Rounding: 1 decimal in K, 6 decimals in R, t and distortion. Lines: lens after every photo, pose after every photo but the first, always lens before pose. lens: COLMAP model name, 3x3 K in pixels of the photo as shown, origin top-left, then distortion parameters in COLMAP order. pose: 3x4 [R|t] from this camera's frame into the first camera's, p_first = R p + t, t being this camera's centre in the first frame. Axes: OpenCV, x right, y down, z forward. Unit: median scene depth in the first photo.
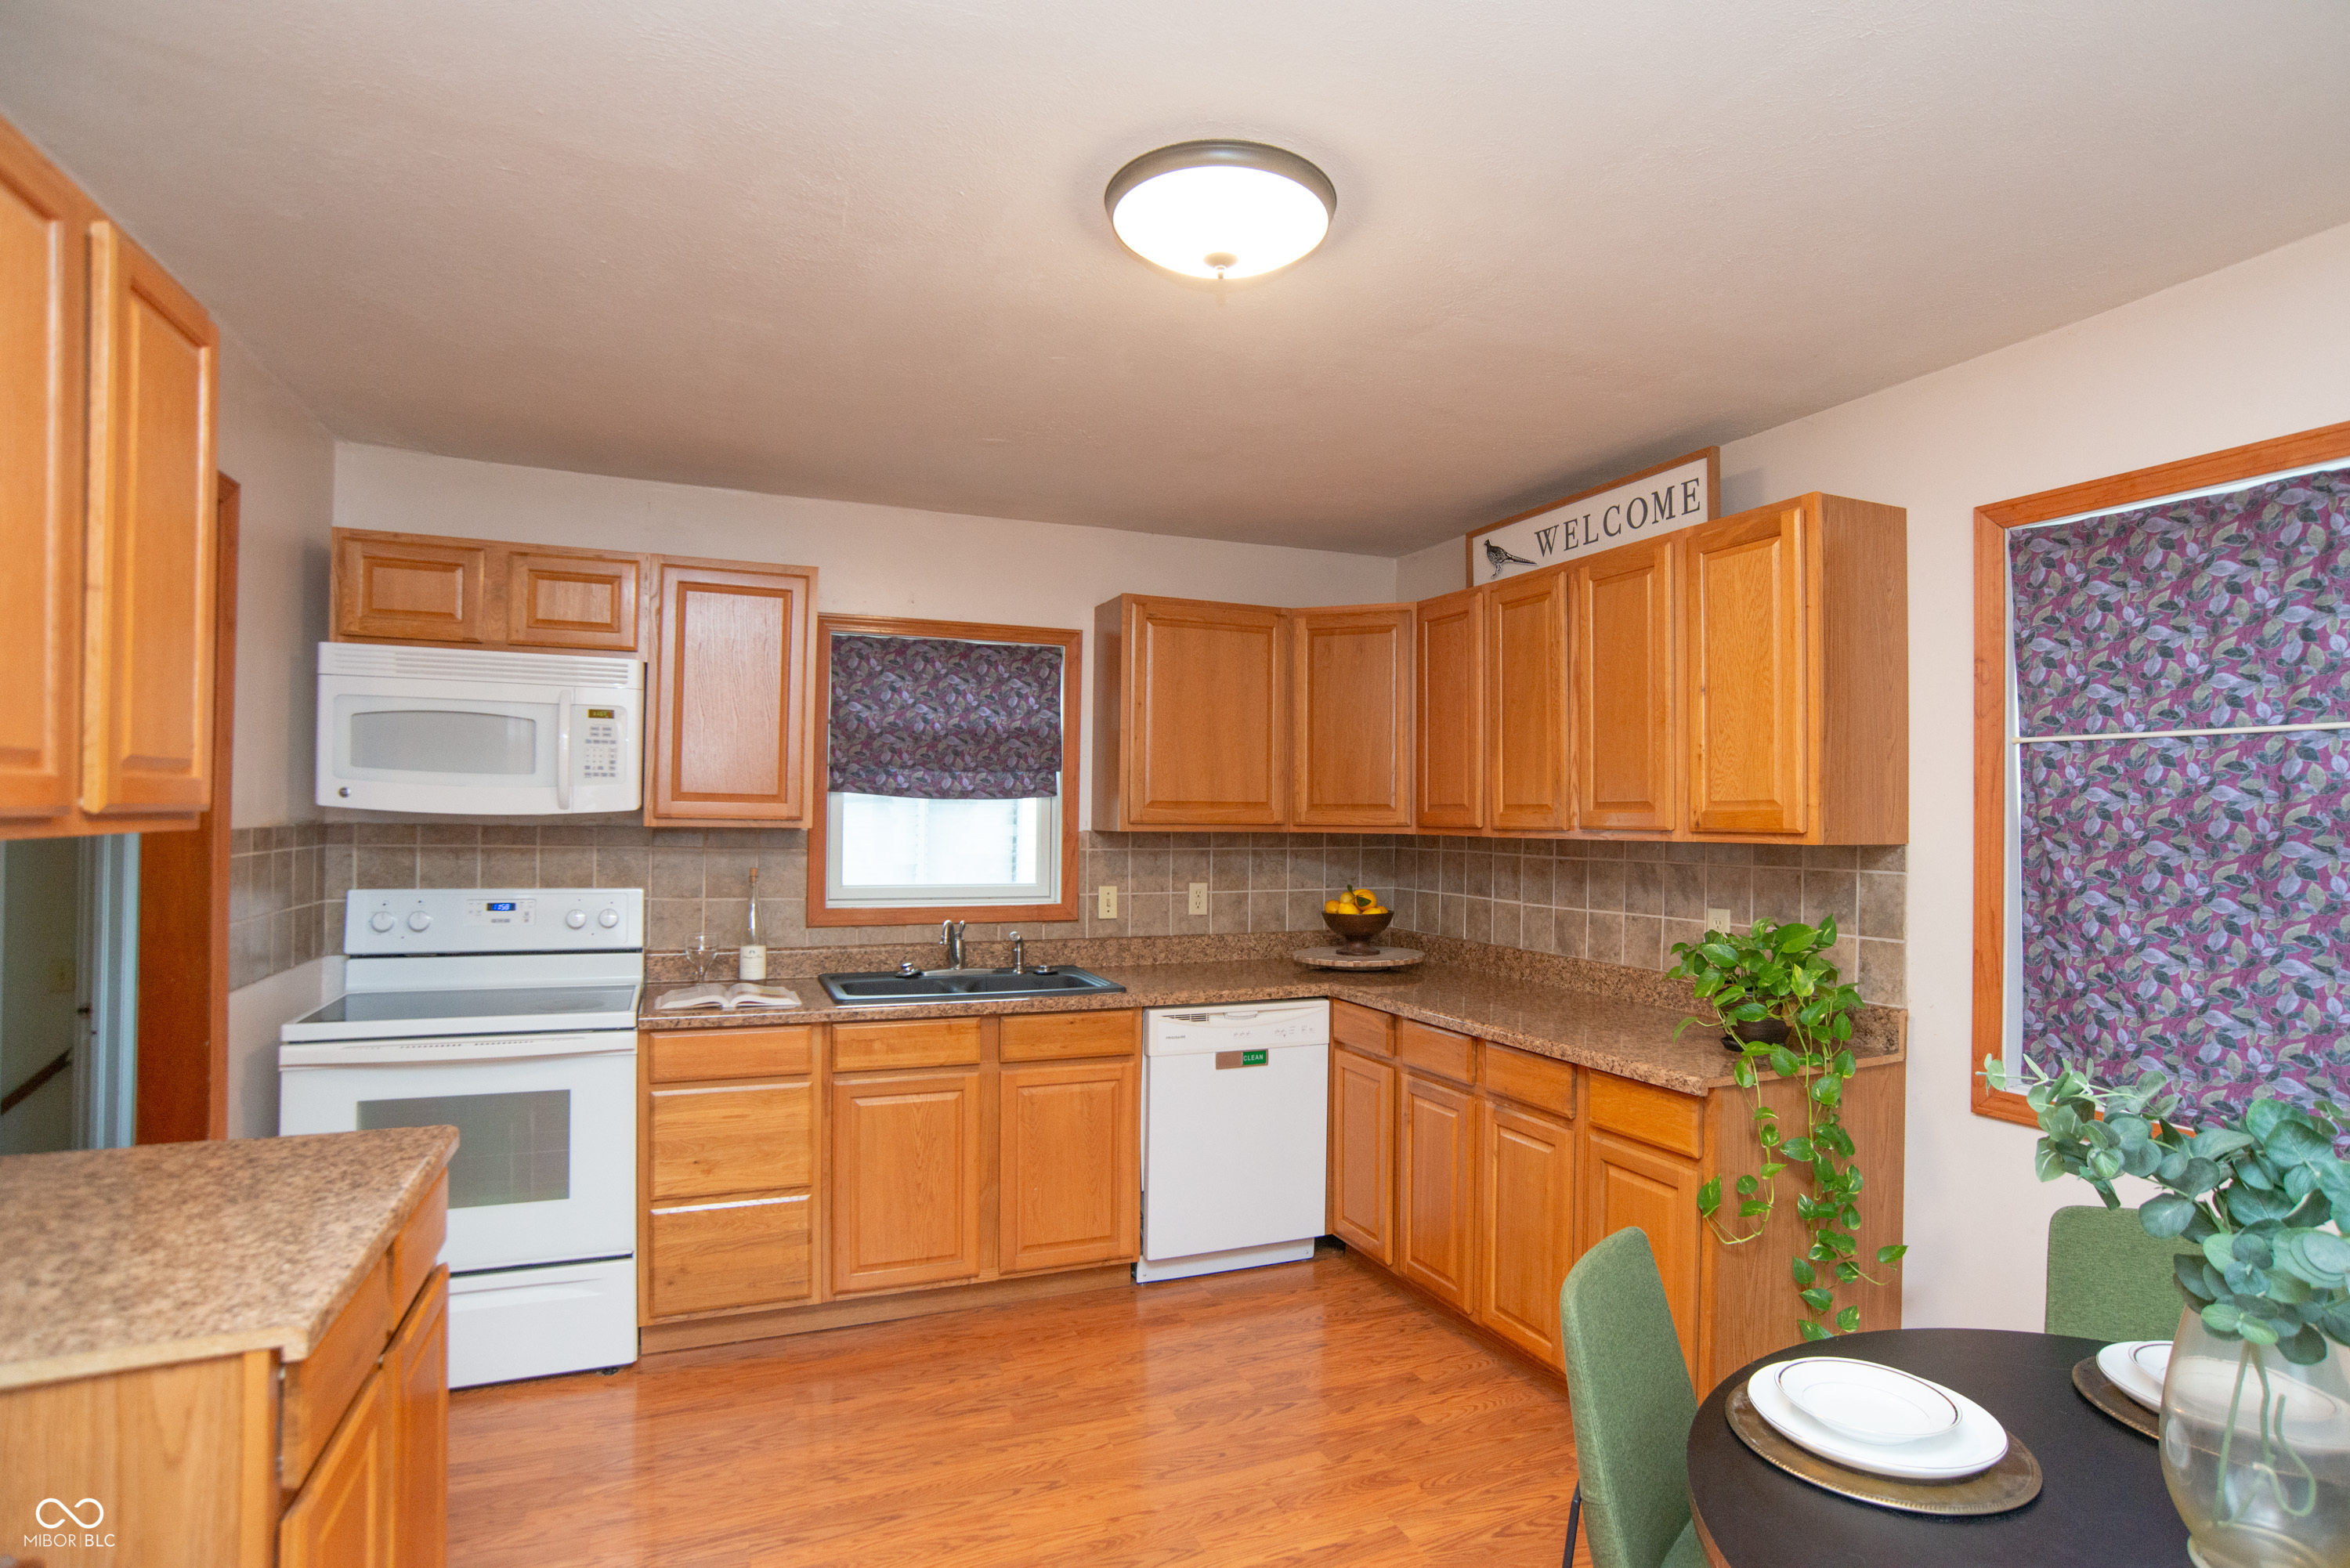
lens RADIAL K [[1177.9, 0, 1182.2], [0, 1177.9, 805.2], [0, 0, 1]] dist [-0.117076, 0.069971]
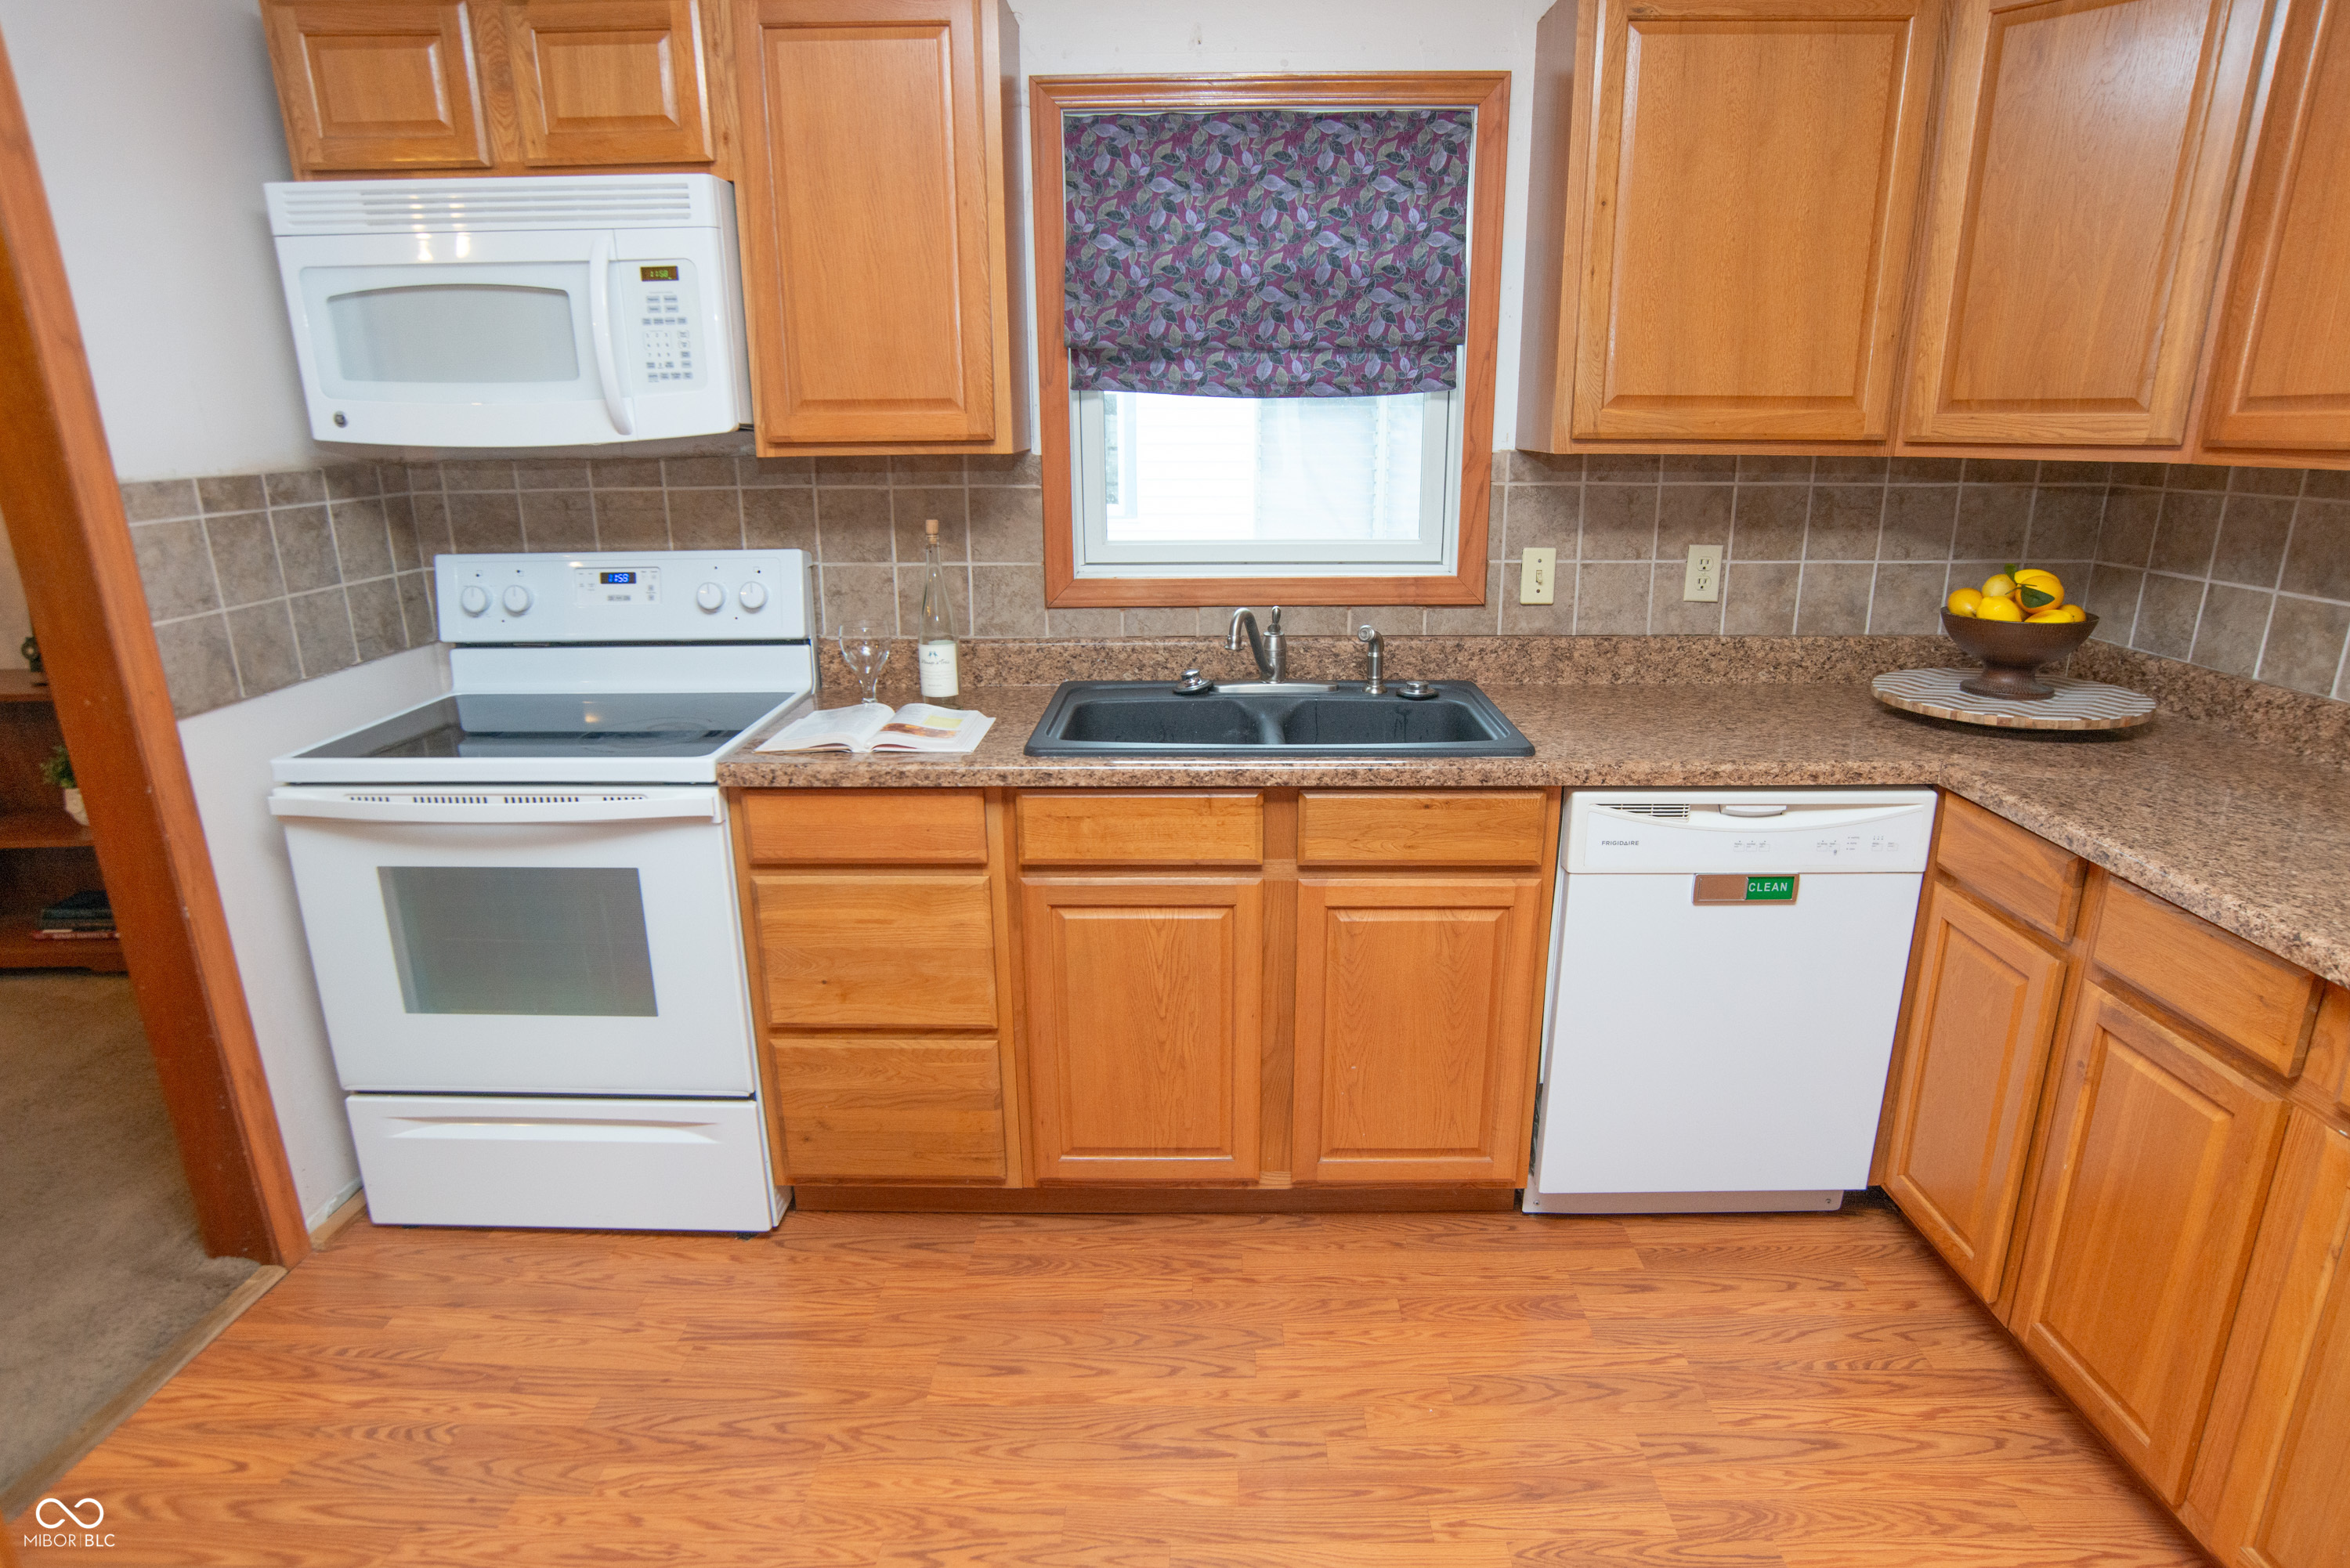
lens RADIAL K [[1270.3, 0, 1190.1], [0, 1270.3, 794.8], [0, 0, 1]] dist [-0.091271, 0.050526]
pose [[0.919241, 0.096068, -0.381795, 0.031715], [0.021069, 0.956377, 0.291373, 0.000483], [0.393132, -0.275886, 0.877117, 0.405875]]
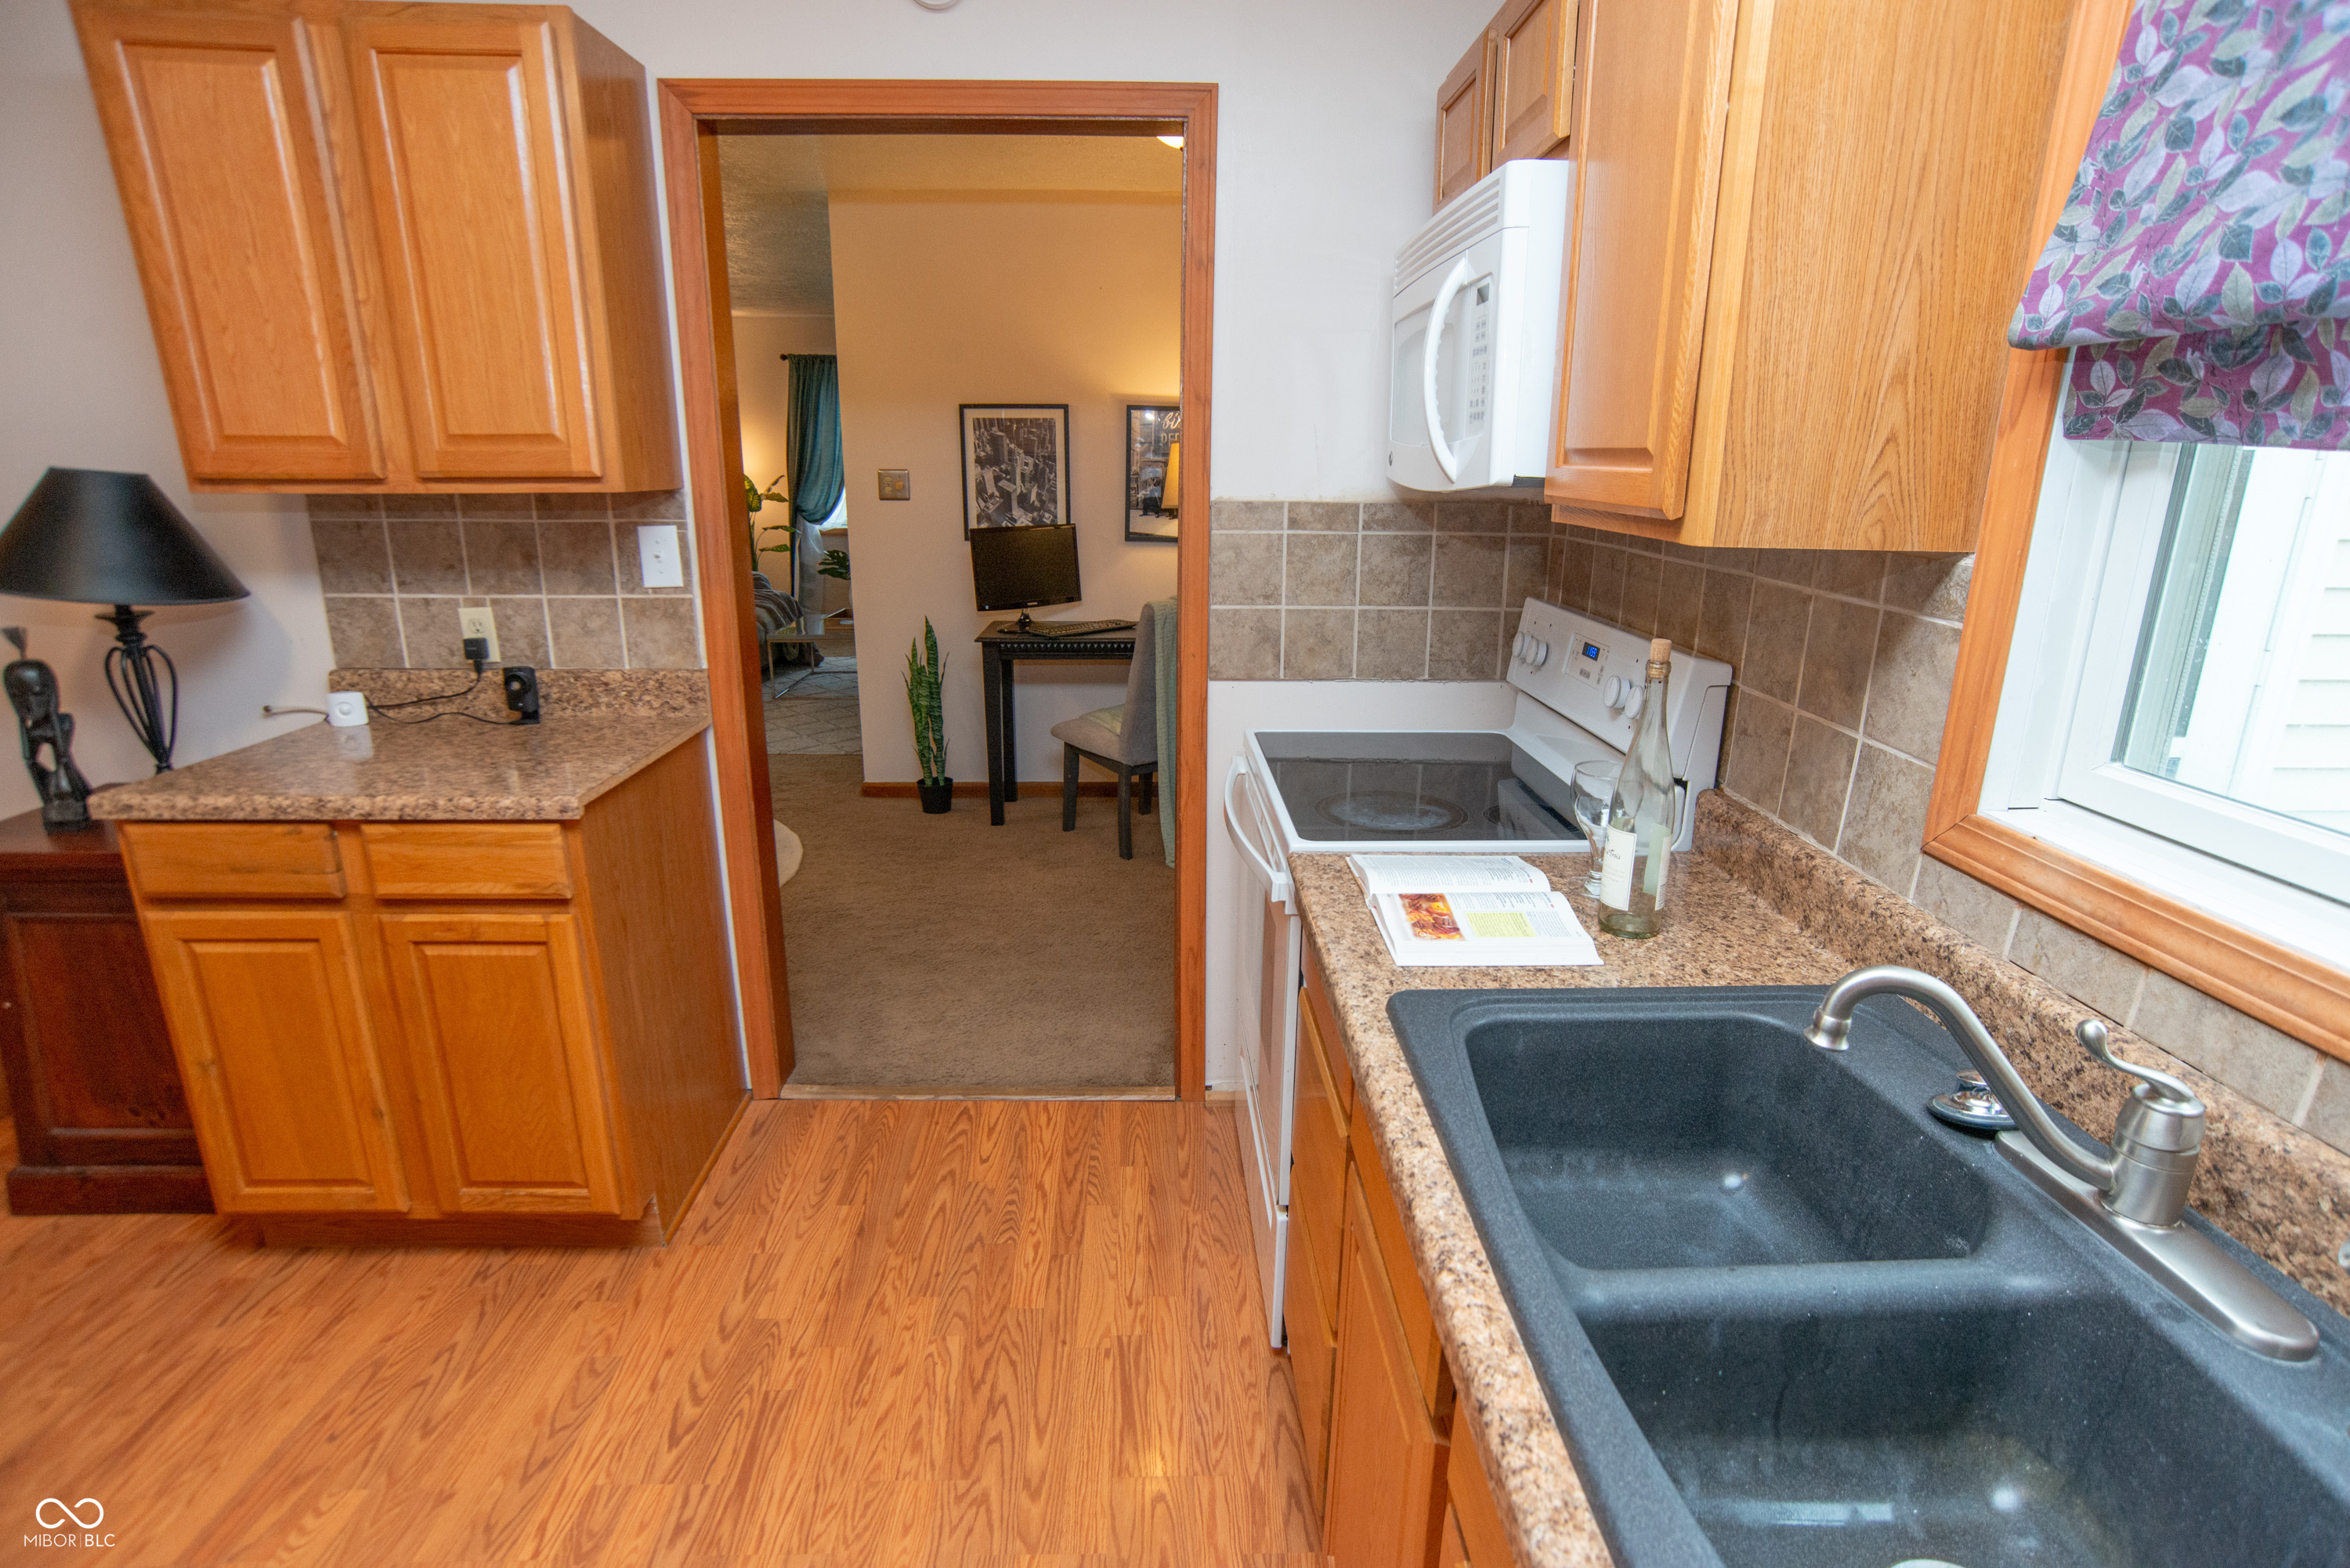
lens RADIAL K [[1177.9, 0, 1182.2], [0, 1177.9, 805.2], [0, 0, 1]] dist [-0.117076, 0.069971]
pose [[-0.333816, 0.251338, -0.908513, 0.056973], [-0.007847, 0.963024, 0.269301, 0.002846], [0.942606, 0.097026, -0.319501, 0.947659]]
